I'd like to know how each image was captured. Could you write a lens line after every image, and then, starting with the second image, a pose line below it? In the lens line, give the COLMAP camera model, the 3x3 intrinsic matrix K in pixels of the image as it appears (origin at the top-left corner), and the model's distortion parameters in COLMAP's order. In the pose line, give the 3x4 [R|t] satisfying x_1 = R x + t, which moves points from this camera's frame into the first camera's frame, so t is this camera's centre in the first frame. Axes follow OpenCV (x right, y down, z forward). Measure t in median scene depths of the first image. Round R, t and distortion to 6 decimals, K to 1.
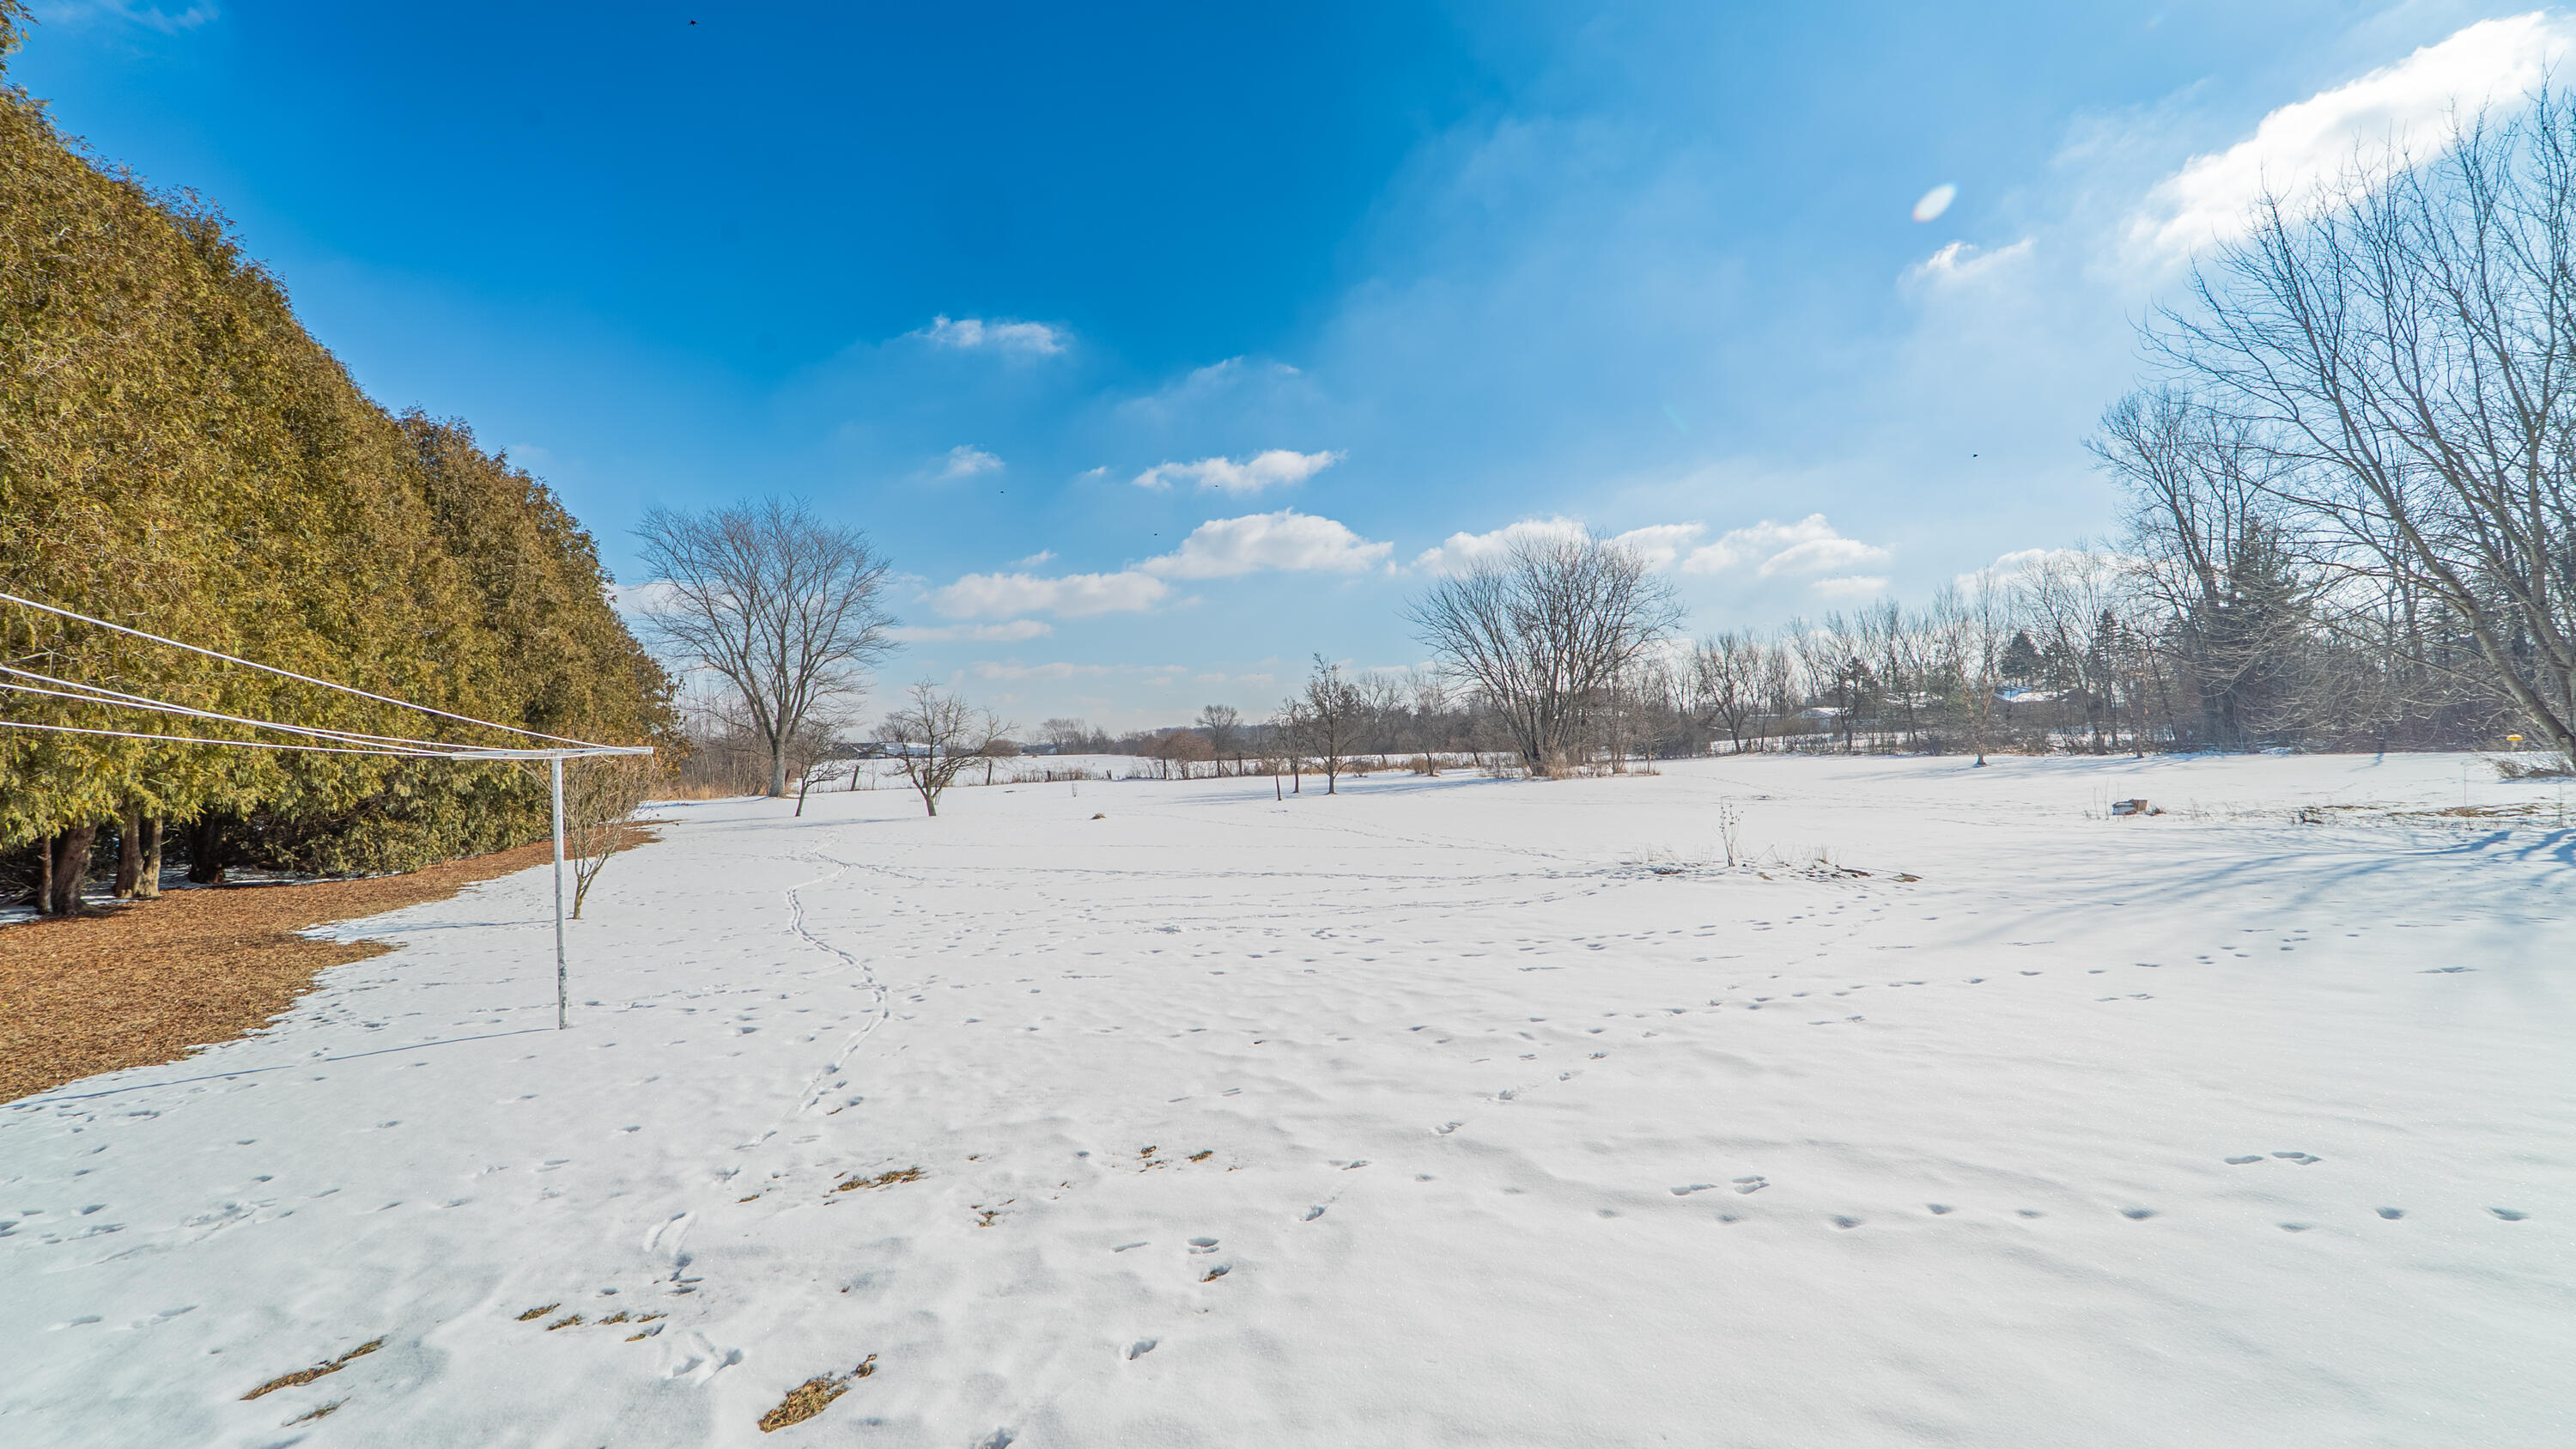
lens RADIAL K [[1063.8, 0, 1302.1], [0, 1063.8, 736.5], [0, 0, 1]] dist [-0.018488, -0.000260]
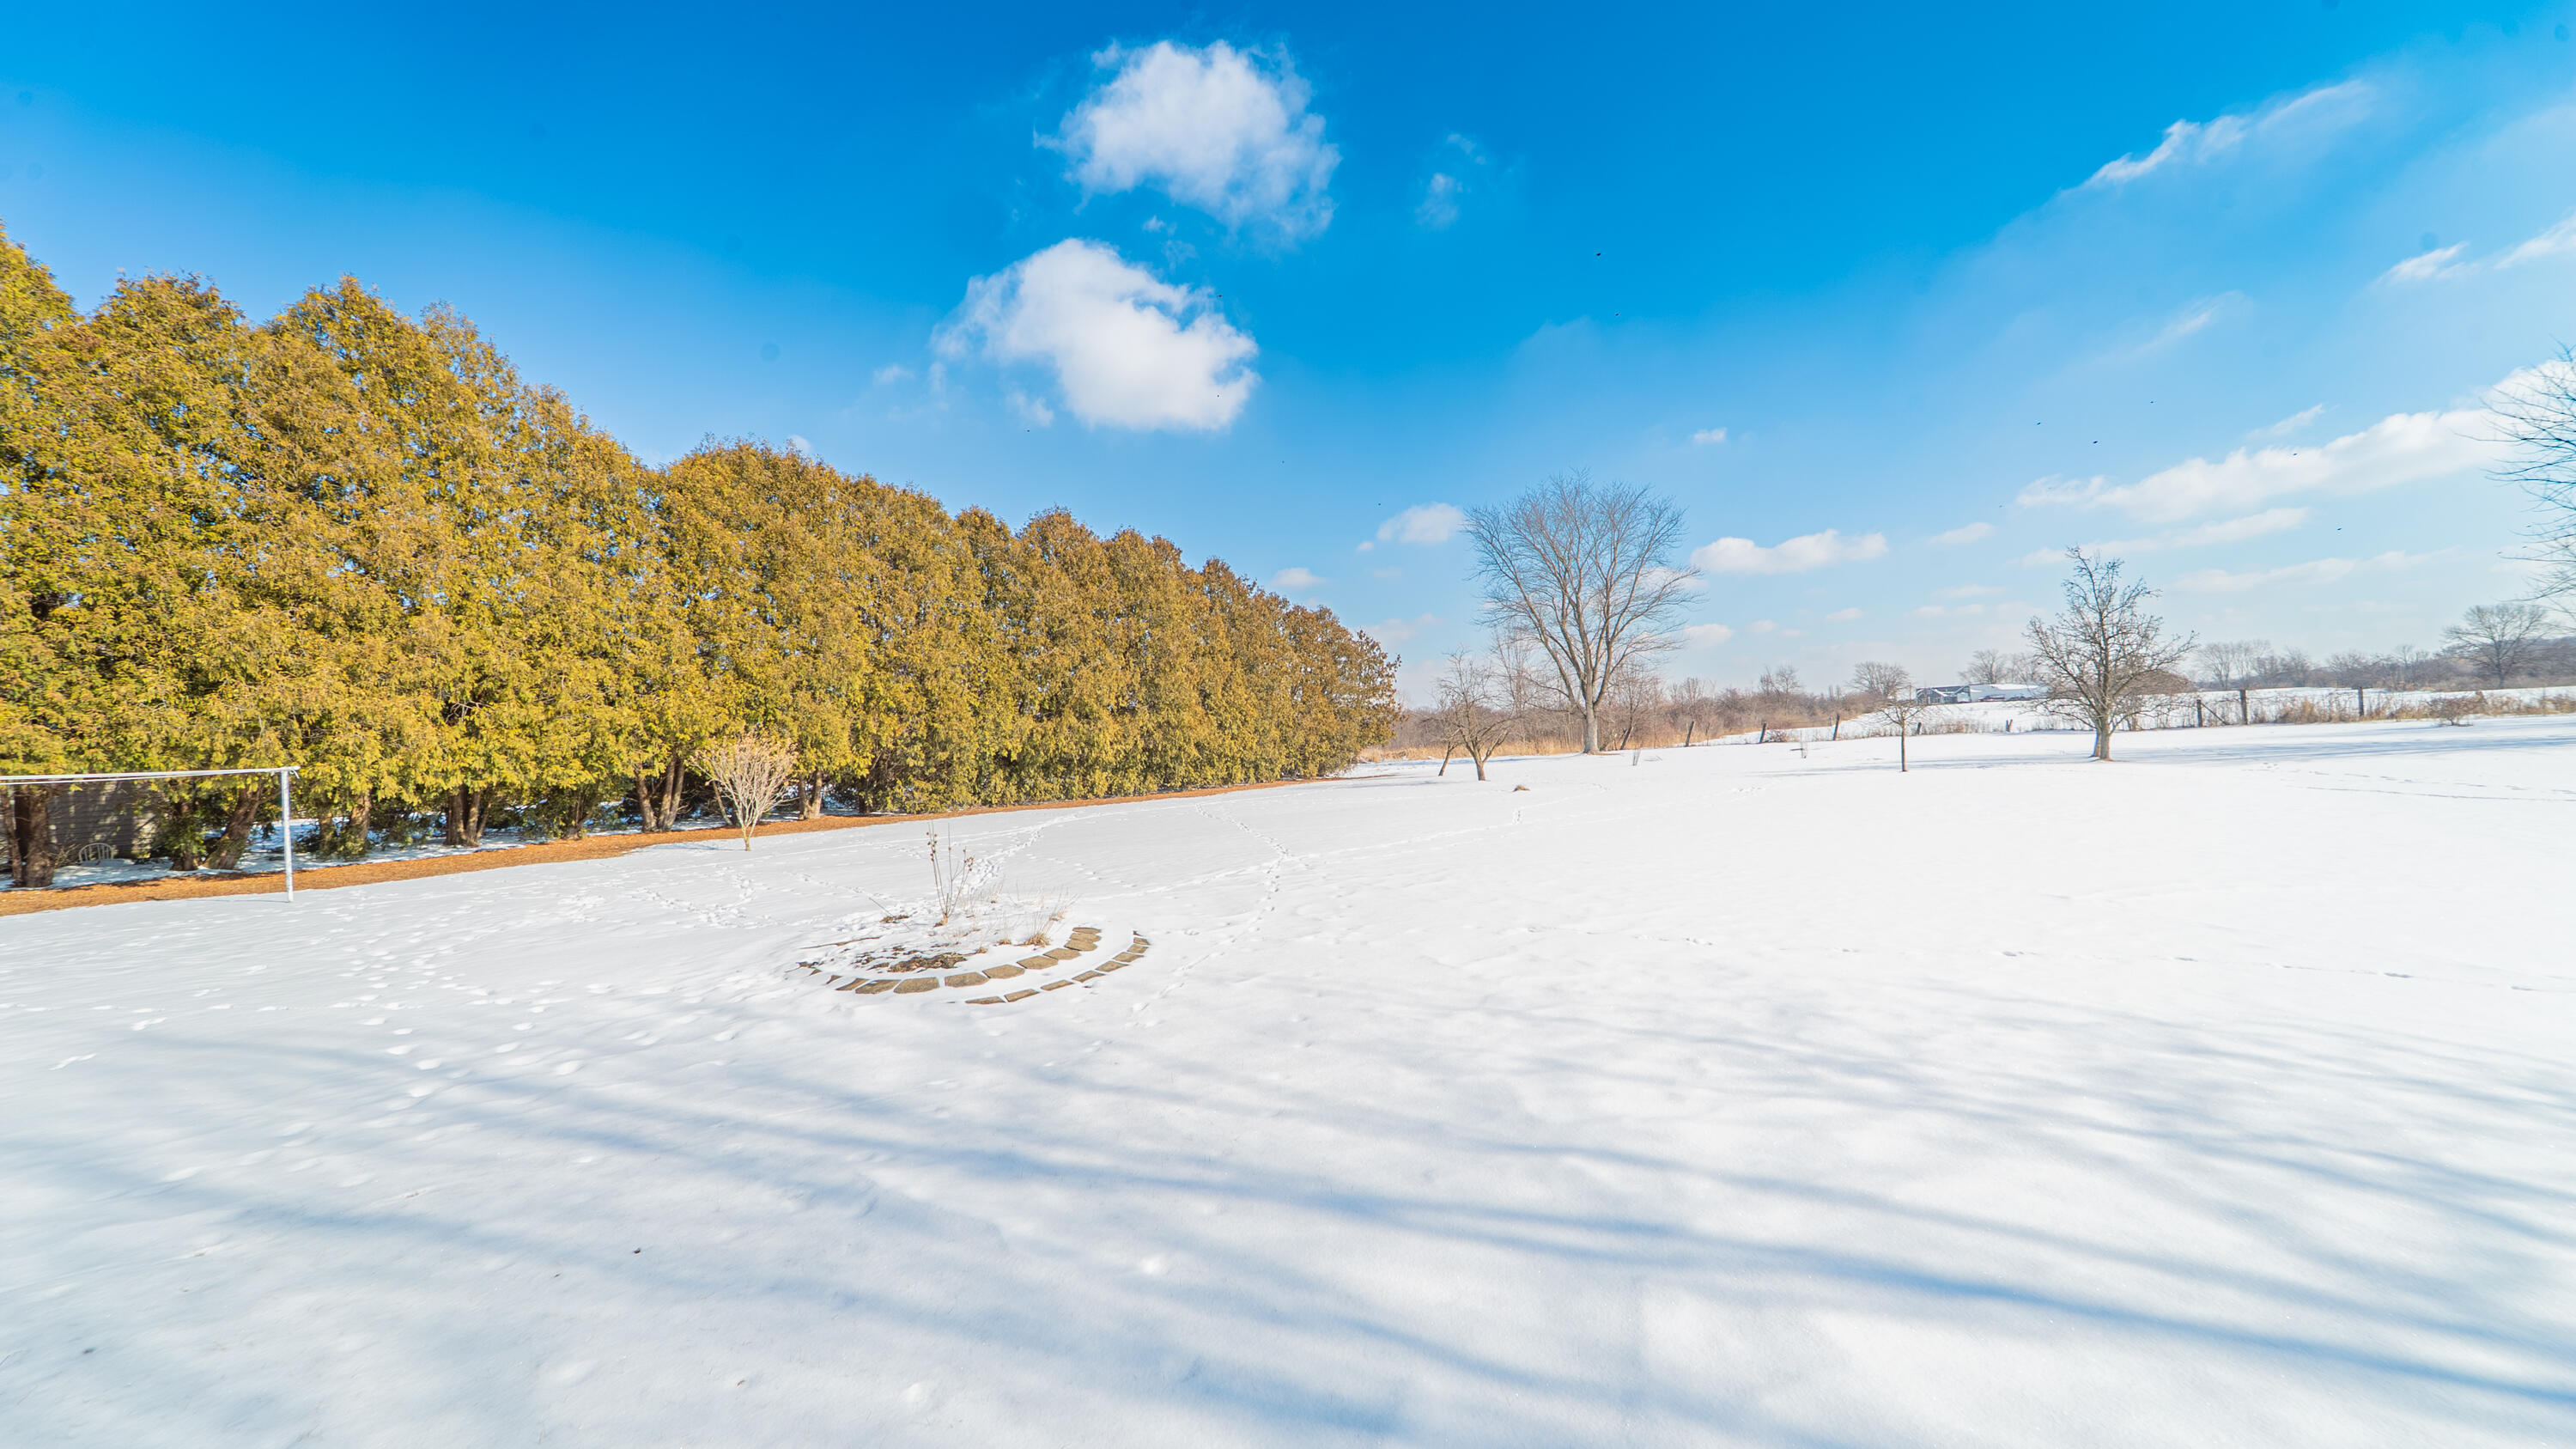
lens RADIAL K [[1075.6, 0, 1318.5], [0, 1075.6, 736.3], [0, 0, 1]] dist [0.012540, -0.000093]
pose [[0.535443, -0.003060, -0.844566, 0.199055], [0.046802, 0.998564, 0.026053, -0.001129], [0.843274, -0.053477, 0.534817, 0.136148]]
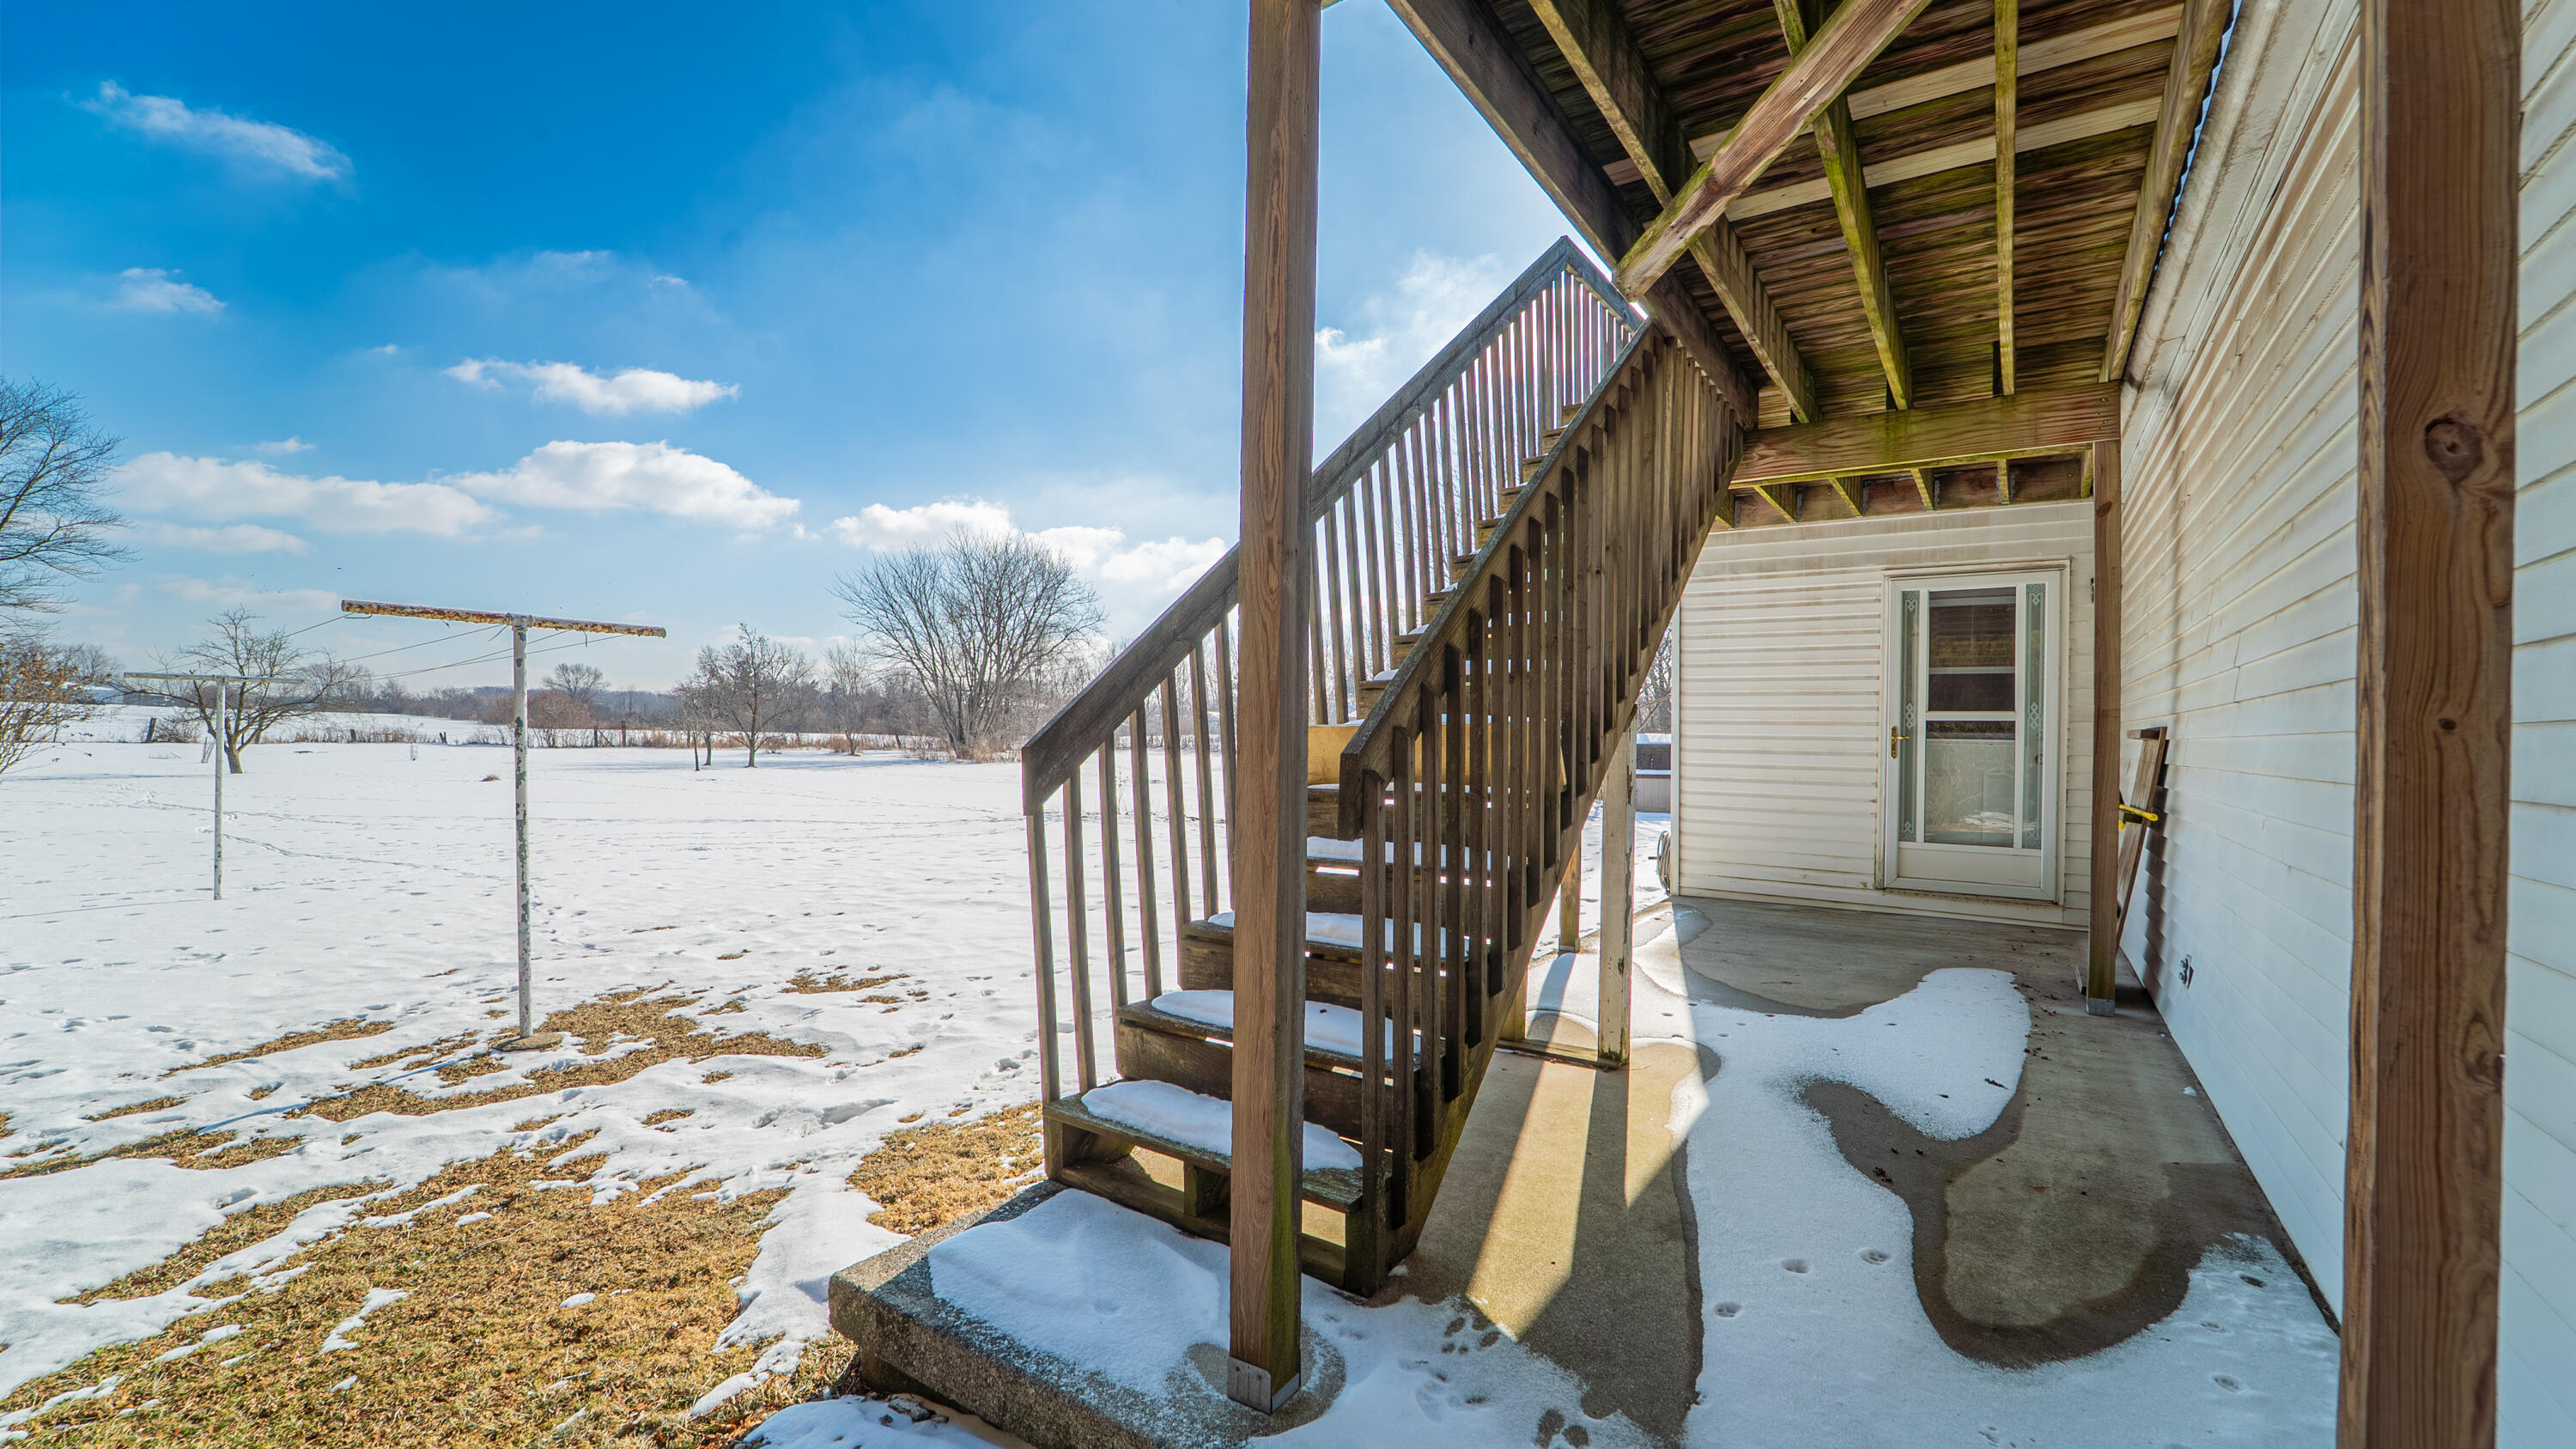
lens RADIAL K [[1063.8, 0, 1302.1], [0, 1063.8, 736.5], [0, 0, 1]] dist [-0.018488, -0.000260]
pose [[0.855060, 0.050986, 0.516016, -0.026748], [-0.056007, 0.998413, -0.005845, 0.001168], [-0.515495, -0.023903, 0.856559, -0.055067]]
